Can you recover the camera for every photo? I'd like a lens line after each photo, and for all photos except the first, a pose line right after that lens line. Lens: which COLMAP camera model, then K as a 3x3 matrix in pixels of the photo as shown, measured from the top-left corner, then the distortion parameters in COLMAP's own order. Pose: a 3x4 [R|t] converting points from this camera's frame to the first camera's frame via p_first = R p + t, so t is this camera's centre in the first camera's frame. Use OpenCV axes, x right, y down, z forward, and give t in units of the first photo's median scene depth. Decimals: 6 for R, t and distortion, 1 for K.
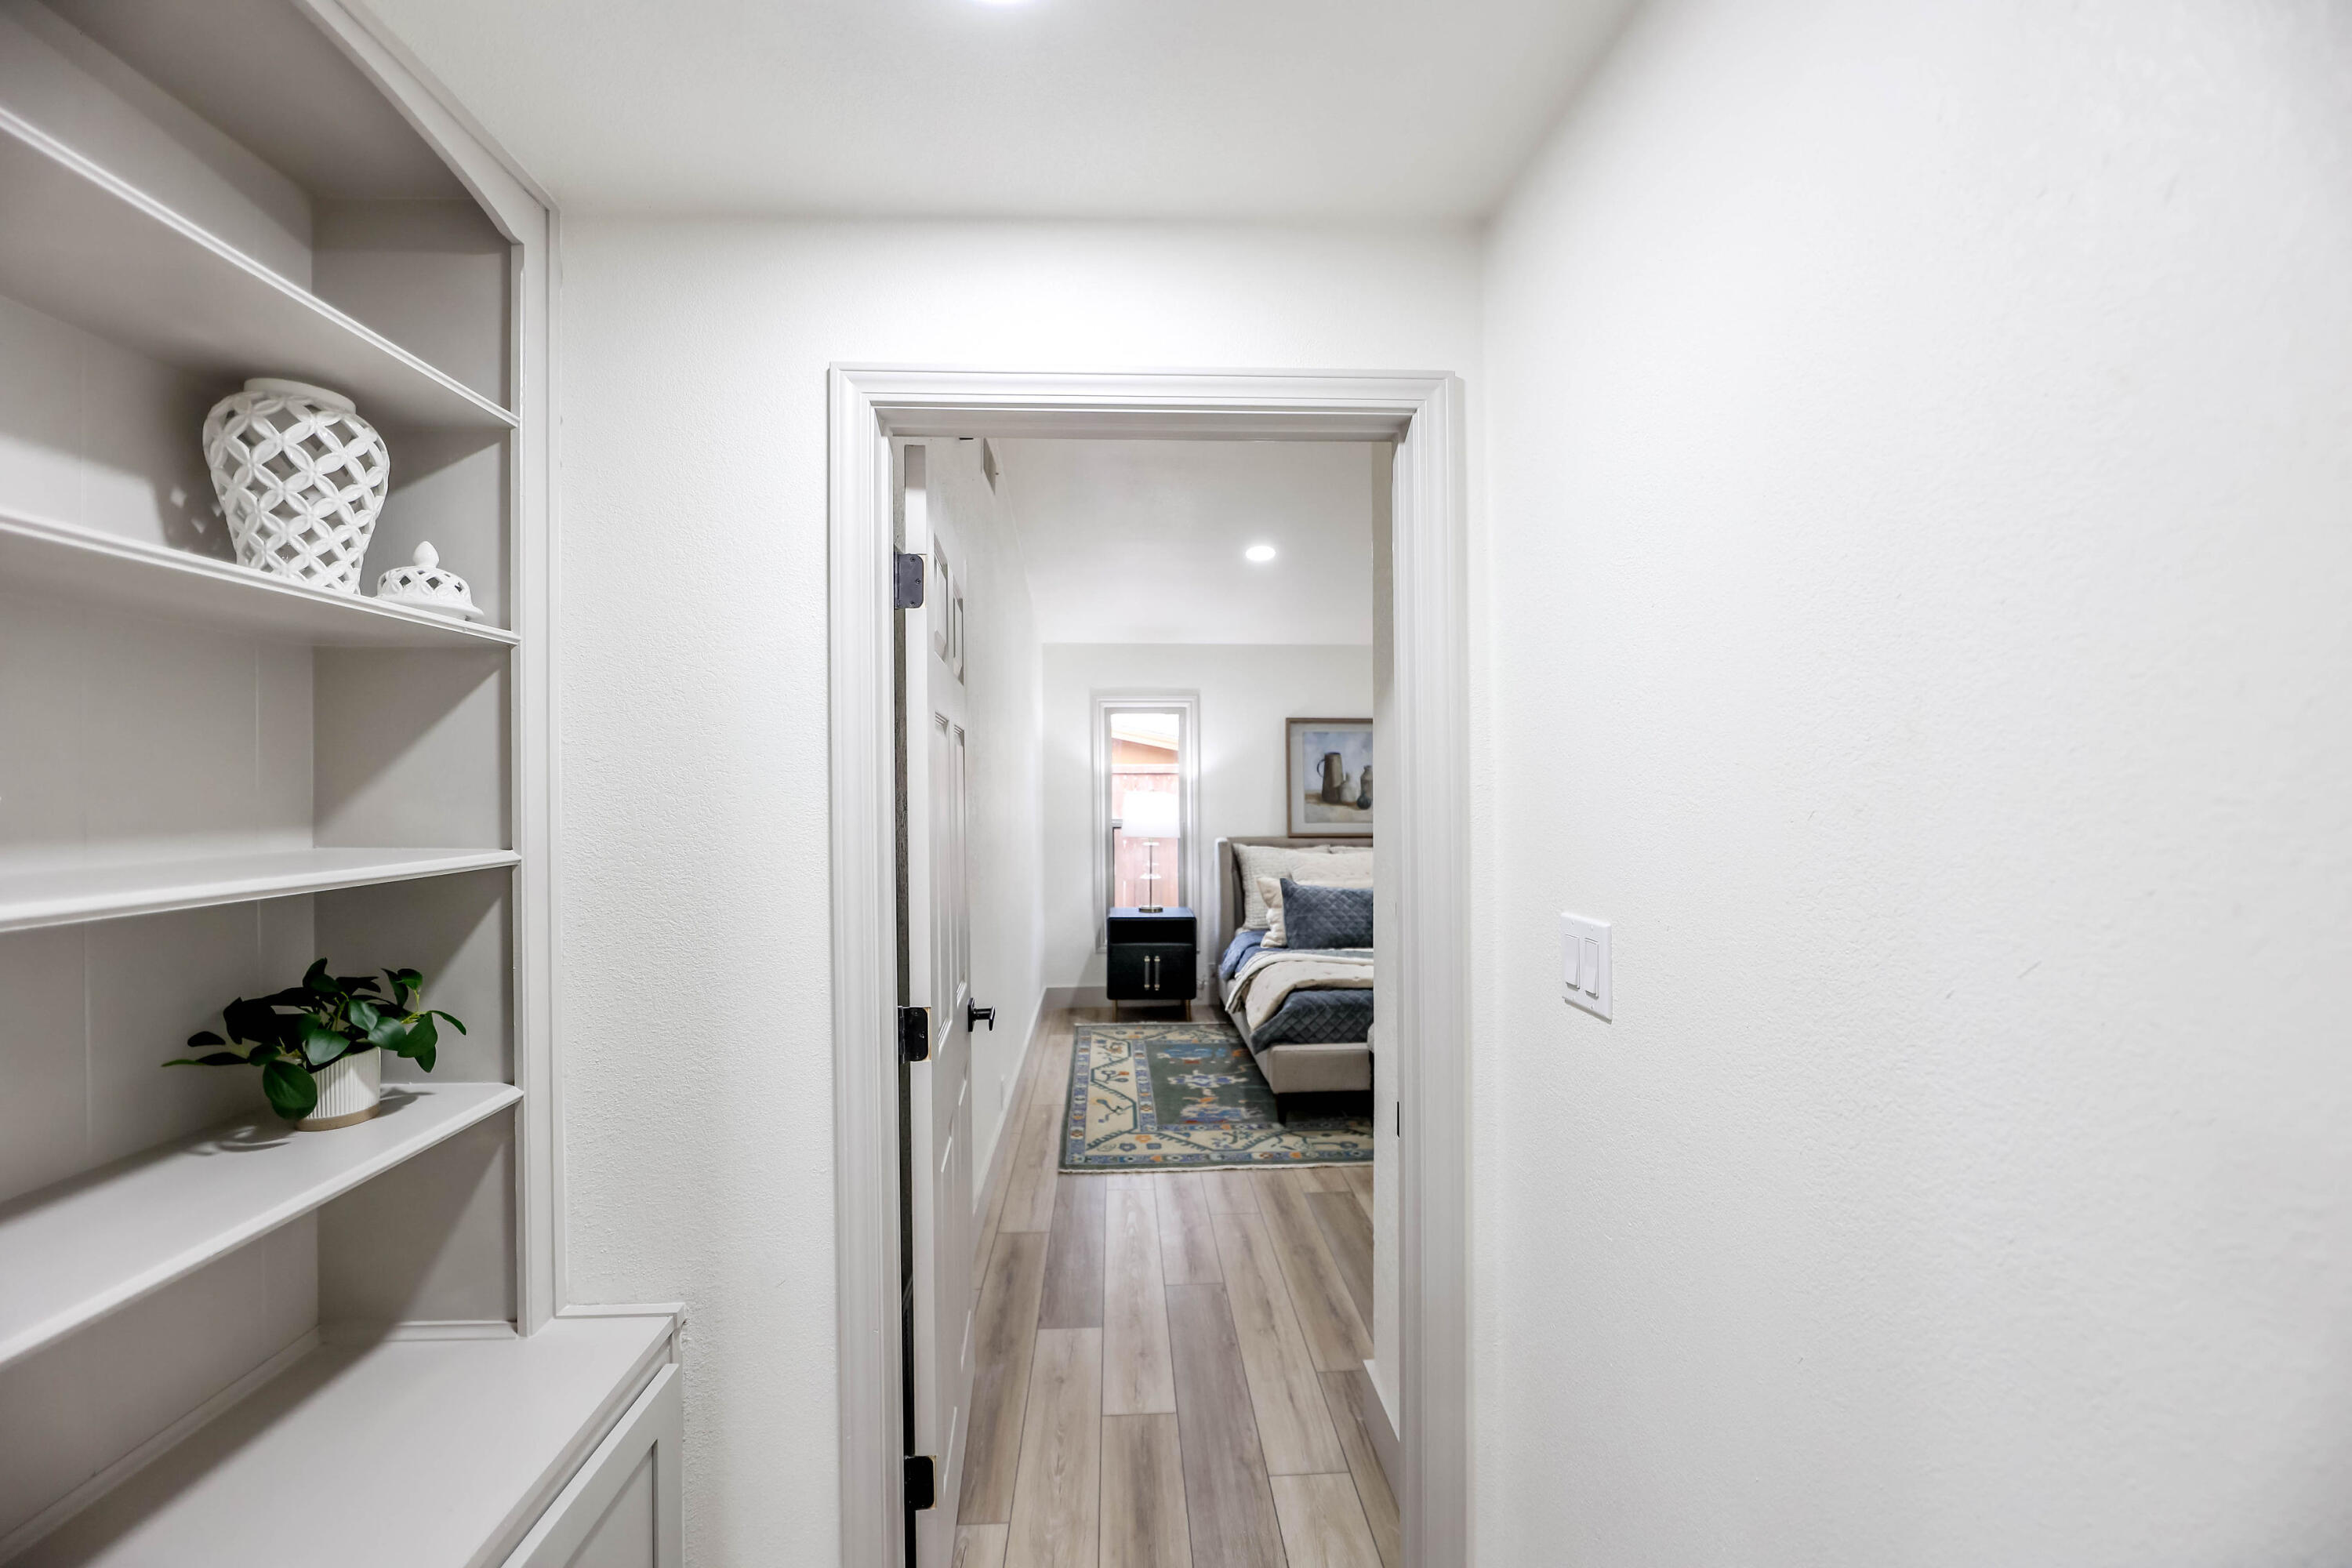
lens RADIAL K [[944.9, 0, 1160.9], [0, 944.9, 783.7], [0, 0, 1]] dist [-0.005667, 0.000533]
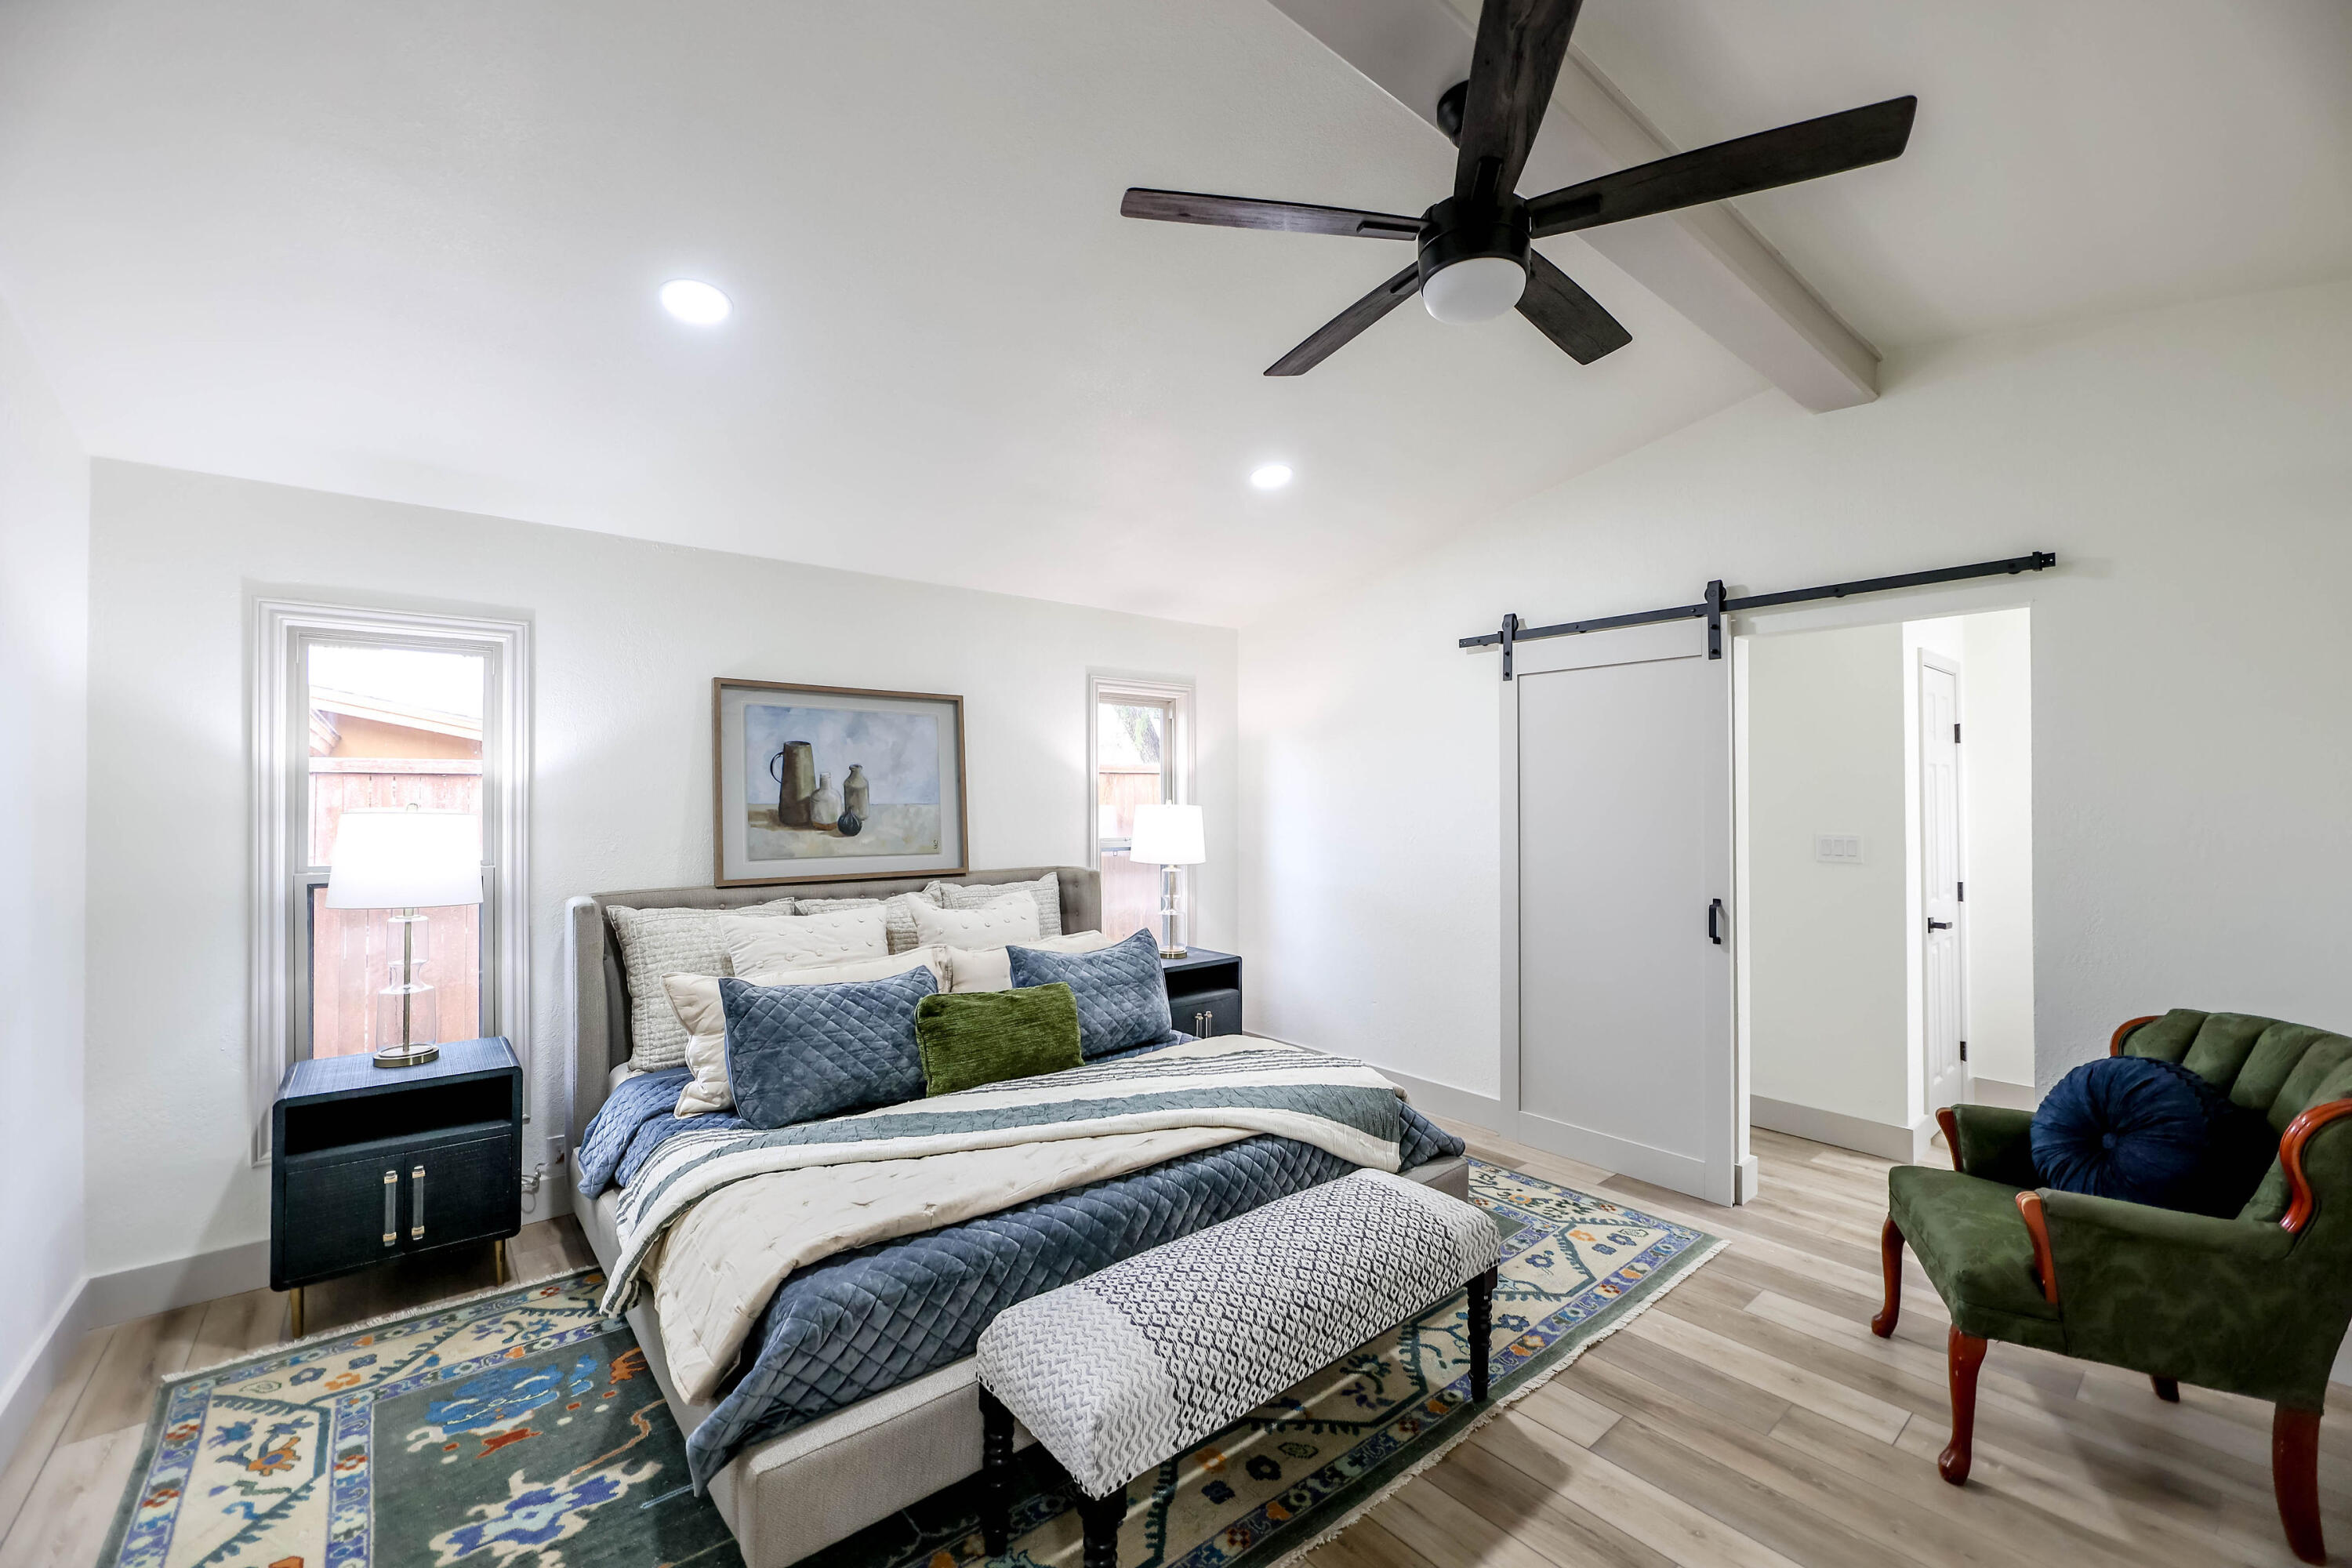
lens RADIAL K [[944.9, 0, 1160.9], [0, 944.9, 783.7], [0, 0, 1]] dist [-0.005667, 0.000533]
pose [[0.806688, 0.009025, 0.590909, 0.015170], [-0.002340, 0.999924, -0.012076, 0.000171], [-0.590973, 0.008359, 0.806648, 0.410089]]
